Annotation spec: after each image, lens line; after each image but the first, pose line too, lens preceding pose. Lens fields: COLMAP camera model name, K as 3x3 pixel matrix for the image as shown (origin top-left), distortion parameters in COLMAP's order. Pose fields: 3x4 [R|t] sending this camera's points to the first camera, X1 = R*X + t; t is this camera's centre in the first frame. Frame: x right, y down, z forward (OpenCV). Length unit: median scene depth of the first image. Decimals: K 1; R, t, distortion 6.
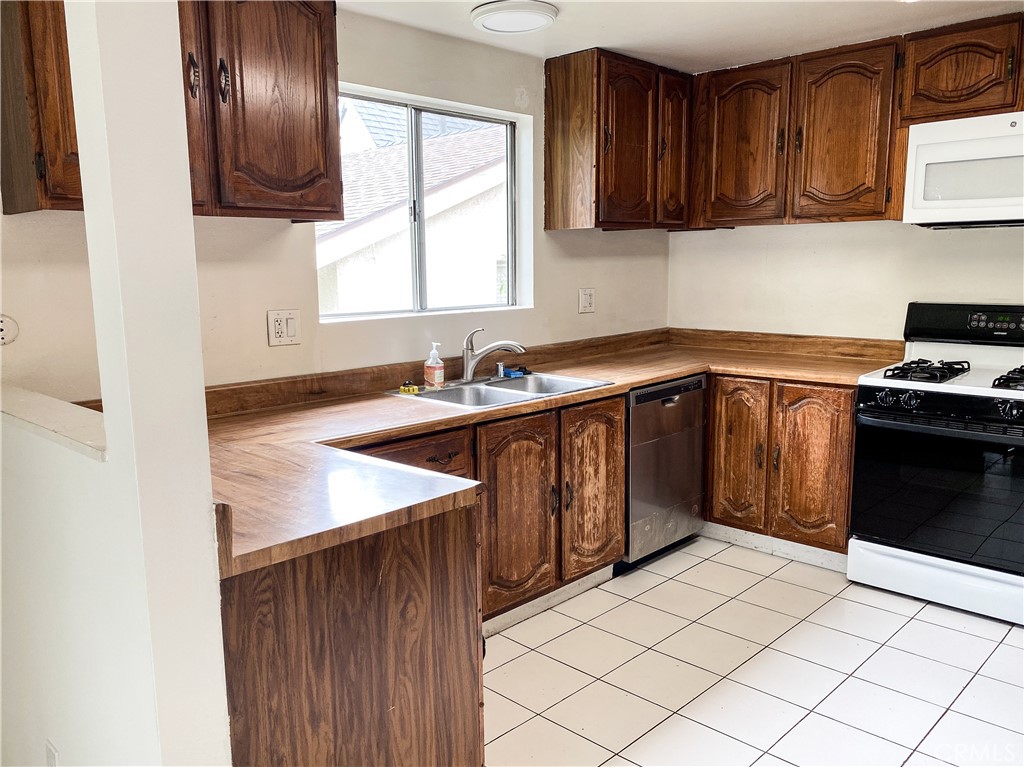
lens RADIAL K [[800.6, 0, 492.5], [0, 800.6, 397.9], [0, 0, 1]] dist [-0.002786, -0.009830]
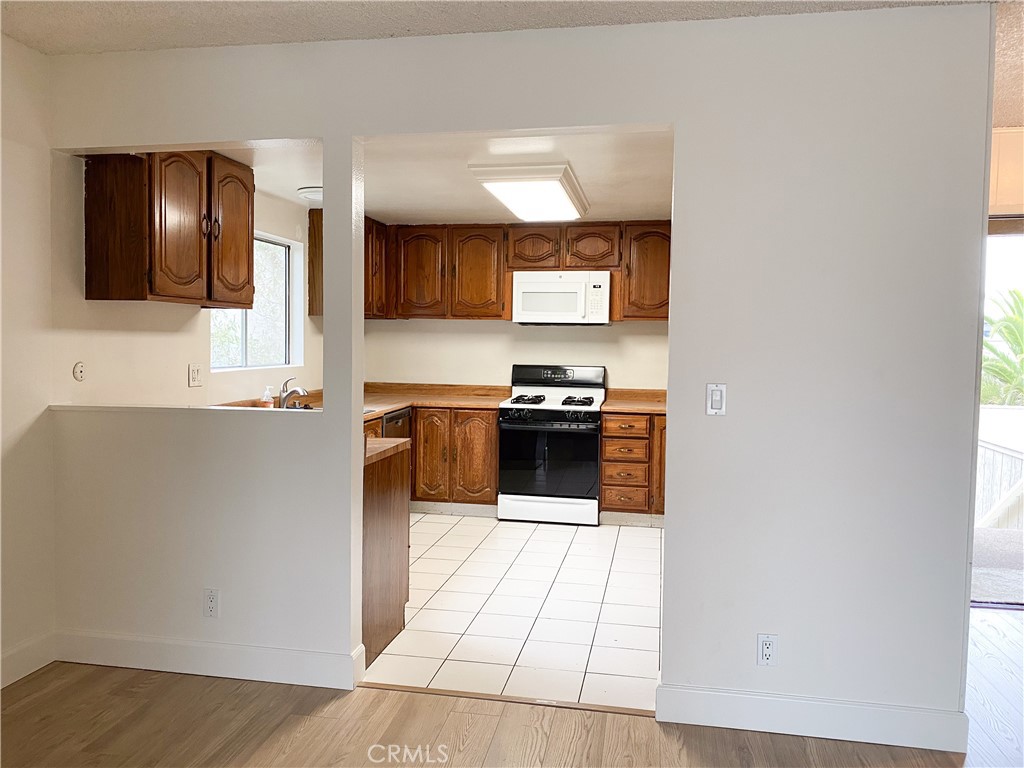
lens RADIAL K [[763.6, 0, 512.0], [0, 763.6, 384.0], [0, 0, 1]] dist [0.005749, -0.003458]
pose [[0.827259, -0.006426, 0.561784, -0.466289], [0.067724, 0.993784, -0.088360, 0.079683], [-0.557724, 0.111143, 0.822552, -0.430776]]
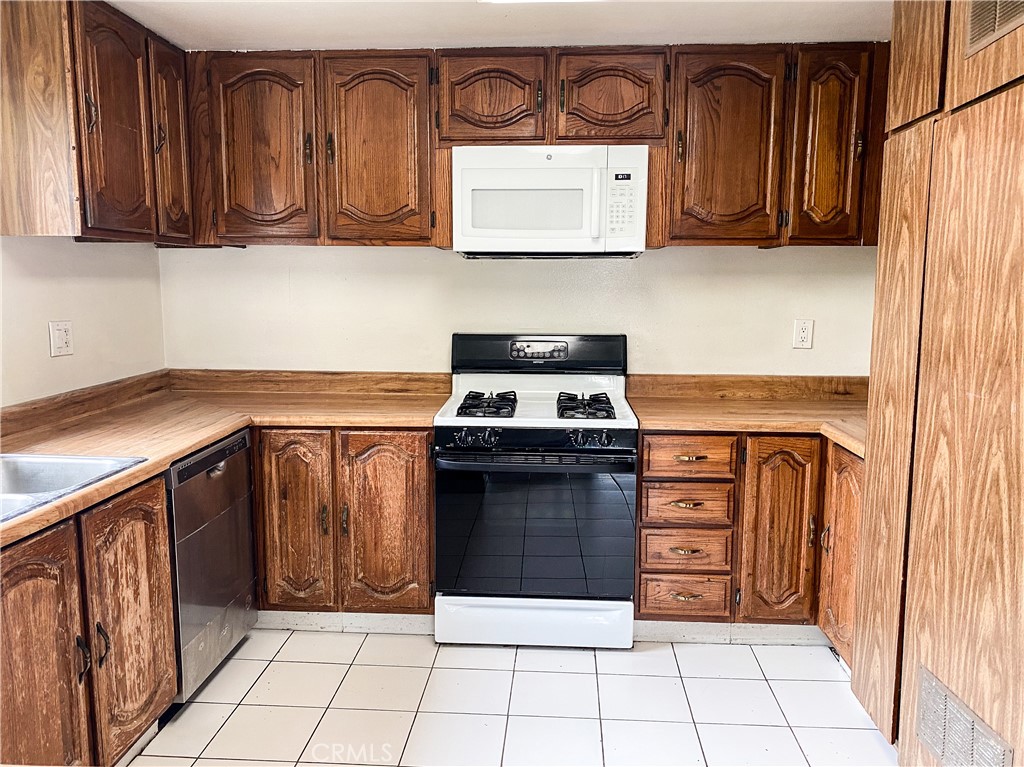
lens RADIAL K [[800.0, 0, 514.6], [0, 800.0, 391.8], [0, 0, 1]] dist [0.041661, -0.054812]
pose [[0.751319, -0.070642, 0.656147, -0.058852], [0.095303, 0.995446, -0.001954, -0.041258], [-0.653021, 0.064001, 0.754630, 0.236905]]
